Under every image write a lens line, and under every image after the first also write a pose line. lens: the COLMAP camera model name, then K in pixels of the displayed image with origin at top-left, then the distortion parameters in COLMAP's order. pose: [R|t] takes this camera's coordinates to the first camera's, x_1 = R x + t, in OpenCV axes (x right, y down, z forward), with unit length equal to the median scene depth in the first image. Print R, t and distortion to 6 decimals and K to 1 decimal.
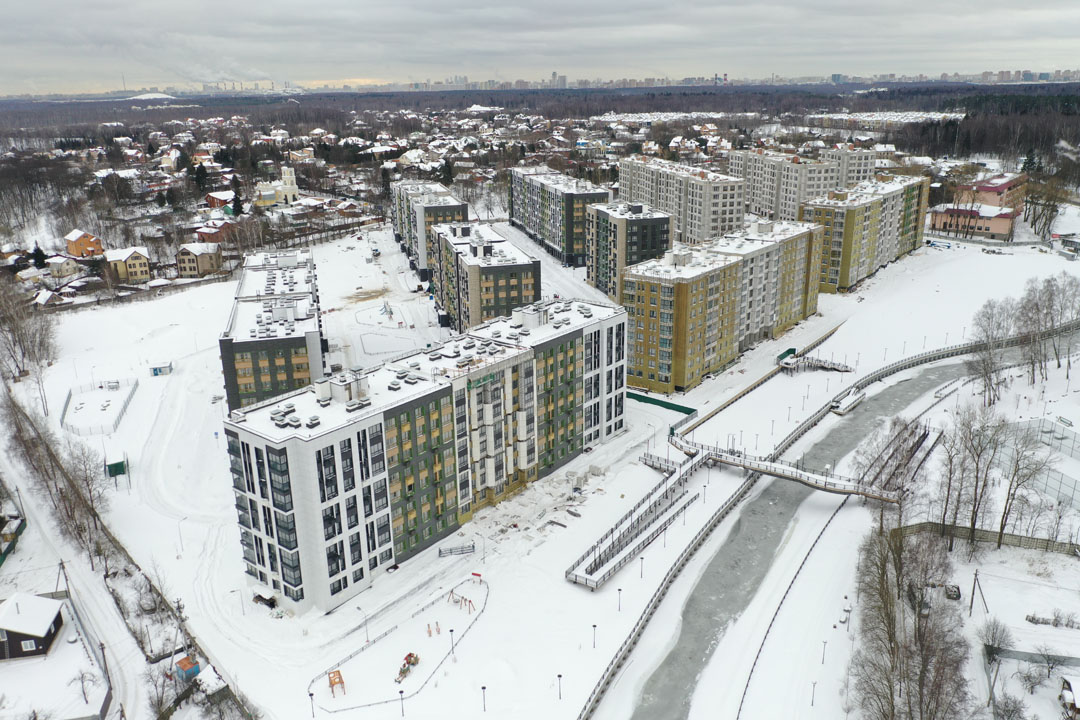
lens RADIAL K [[845.9, 0, 540.0], [0, 845.9, 360.0], [0, 0, 1]] dist [0.000283, -0.029939]
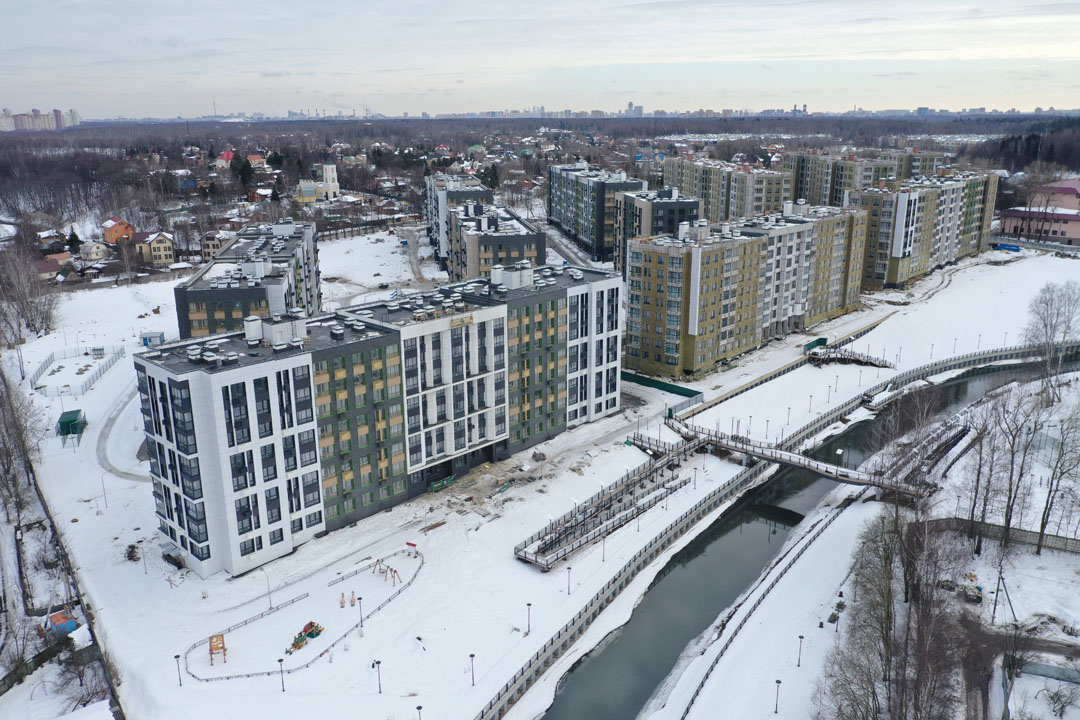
lens RADIAL K [[851.2, 0, 540.0], [0, 851.2, 360.0], [0, 0, 1]] dist [-0.003192, -0.003551]
pose [[0.996206, 0.034382, -0.079943, 0.069977], [-0.037127, 0.998762, -0.033113, 0.050010], [0.078705, 0.035955, 0.996249, 0.071868]]
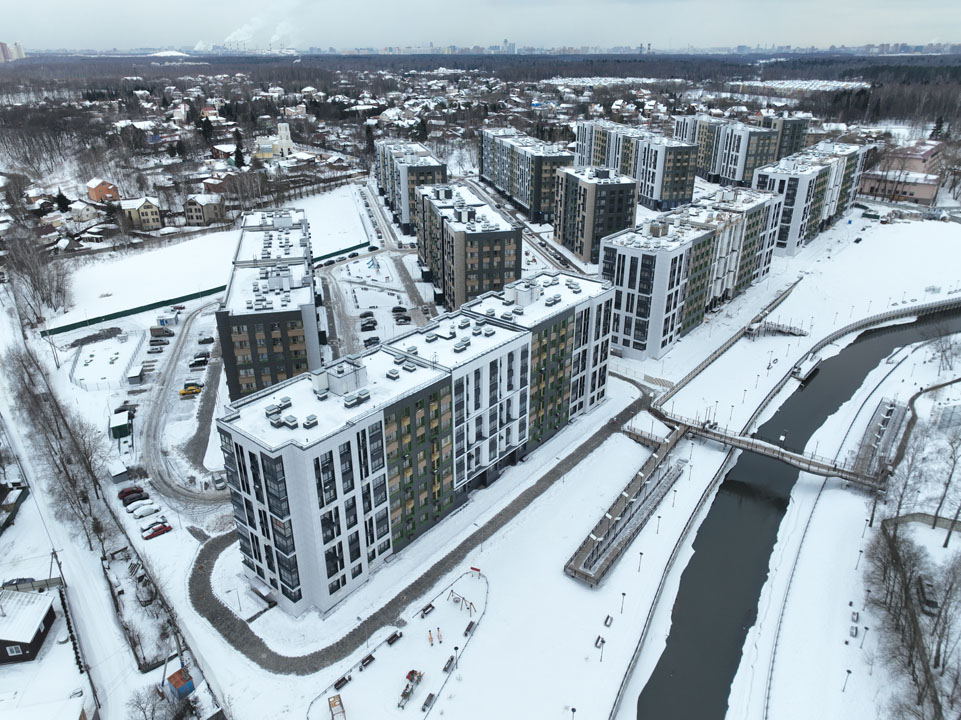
lens RADIAL K [[675.2, 0, 484.2], [0, 675.2, 352.3], [0, 0, 1]] dist [0.003844, 0.002882]
pose [[0.999789, 0.020144, -0.004005, -0.038524], [-0.019610, 0.994248, 0.105294, -0.047735], [0.006103, -0.105193, 0.994433, 0.137372]]
